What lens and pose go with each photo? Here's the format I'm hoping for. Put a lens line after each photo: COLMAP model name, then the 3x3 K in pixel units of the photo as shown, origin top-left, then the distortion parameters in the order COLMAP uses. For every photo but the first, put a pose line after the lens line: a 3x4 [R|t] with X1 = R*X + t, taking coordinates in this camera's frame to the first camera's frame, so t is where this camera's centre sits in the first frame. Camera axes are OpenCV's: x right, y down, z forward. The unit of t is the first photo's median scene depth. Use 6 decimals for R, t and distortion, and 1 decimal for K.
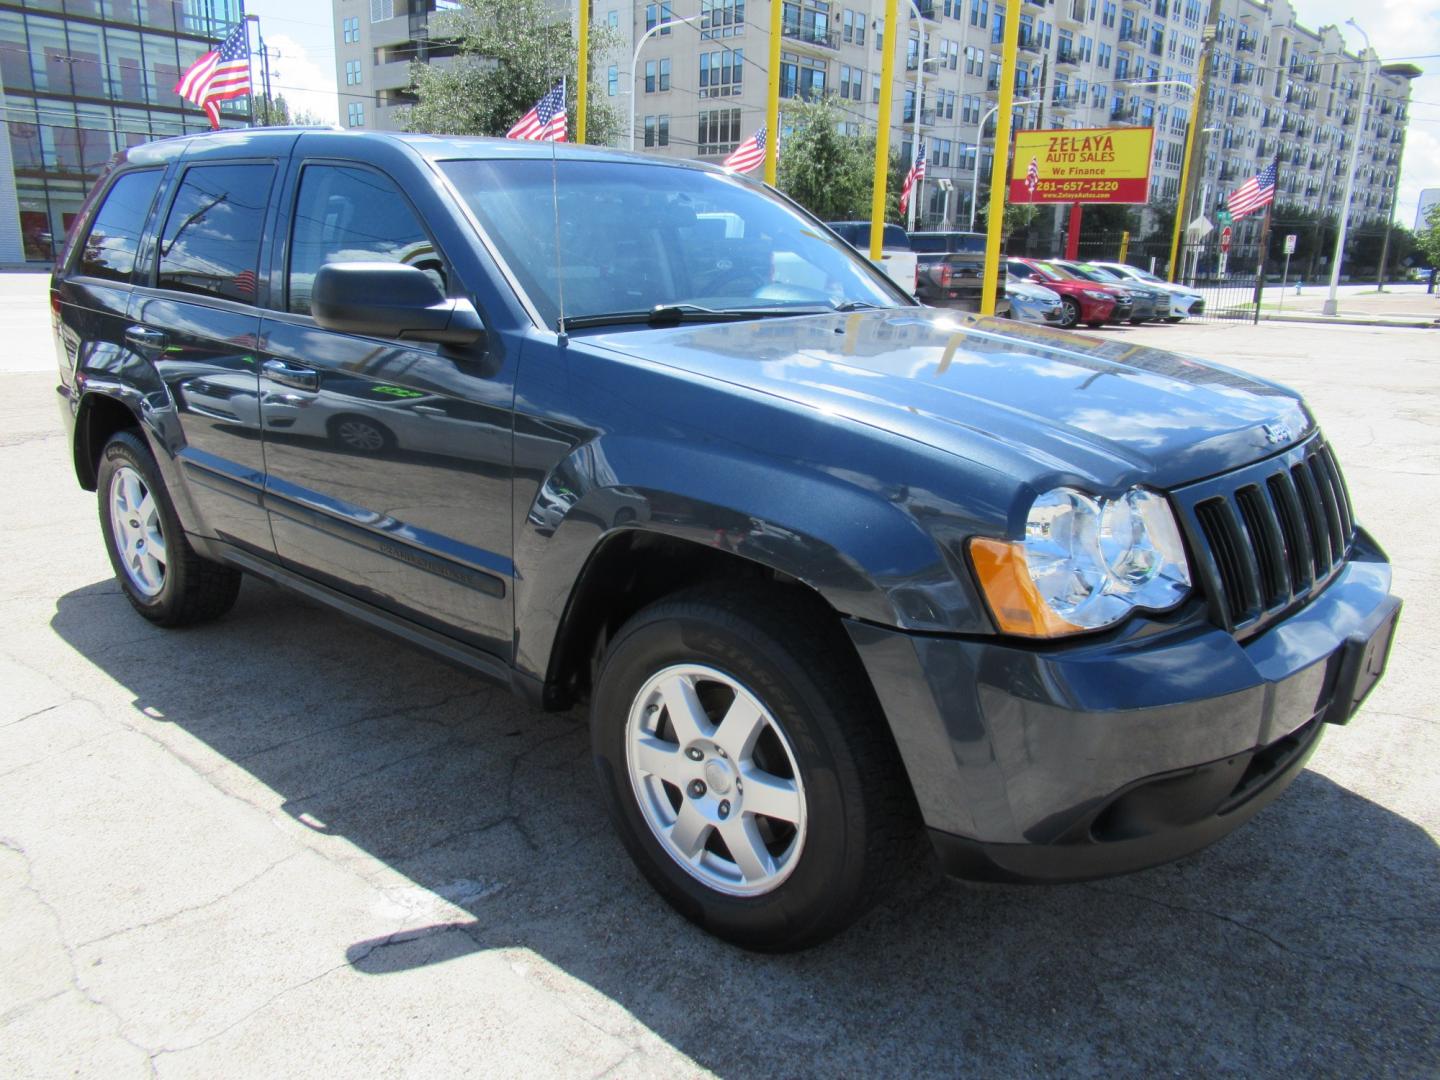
lens RADIAL K [[1056.8, 0, 712.2], [0, 1056.8, 532.3], [0, 0, 1]] dist [-0.001500, 0.006989]
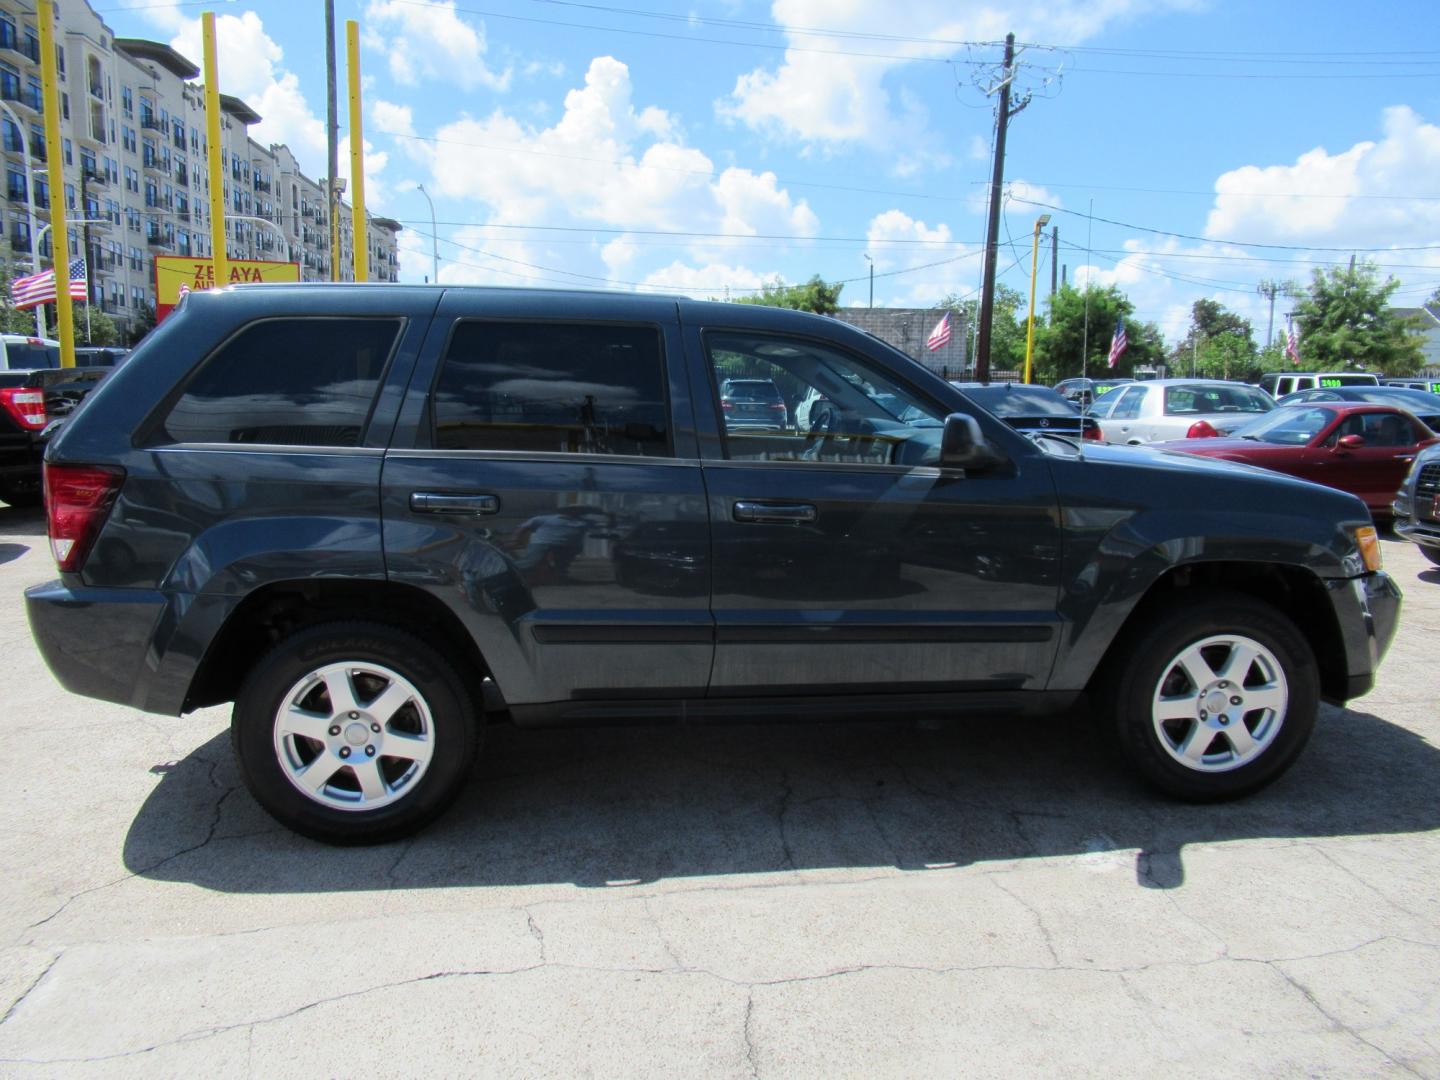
lens RADIAL K [[1056.8, 0, 712.2], [0, 1056.8, 532.3], [0, 0, 1]] dist [-0.001500, 0.006989]
pose [[0.669344, -0.112654, 0.734362, -0.969792], [0.193603, 0.980735, -0.026012, -0.082755], [-0.717284, 0.159586, 0.678259, 0.213415]]
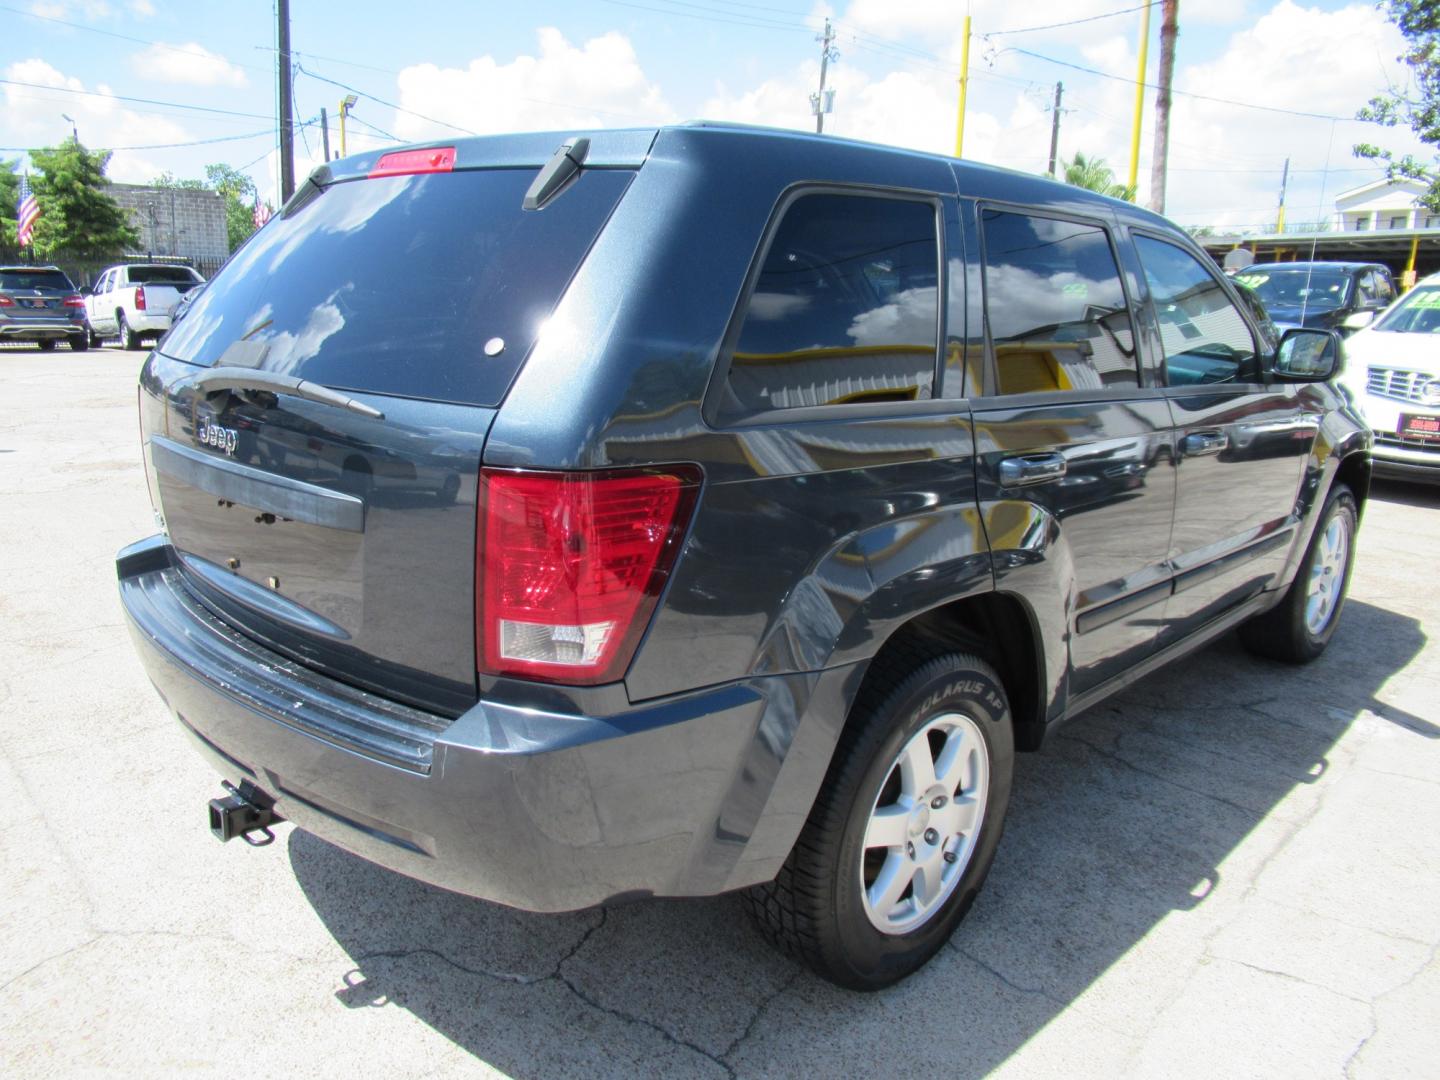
lens RADIAL K [[1057.7, 0, 725.9], [0, 1057.7, 537.1], [0, 0, 1]] dist [0.001724, 0.005256]
pose [[0.042070, -0.240599, 0.969713, -1.088239], [0.237523, 0.945154, 0.224201, -0.305561], [-0.970470, 0.220897, 0.096911, 1.040646]]
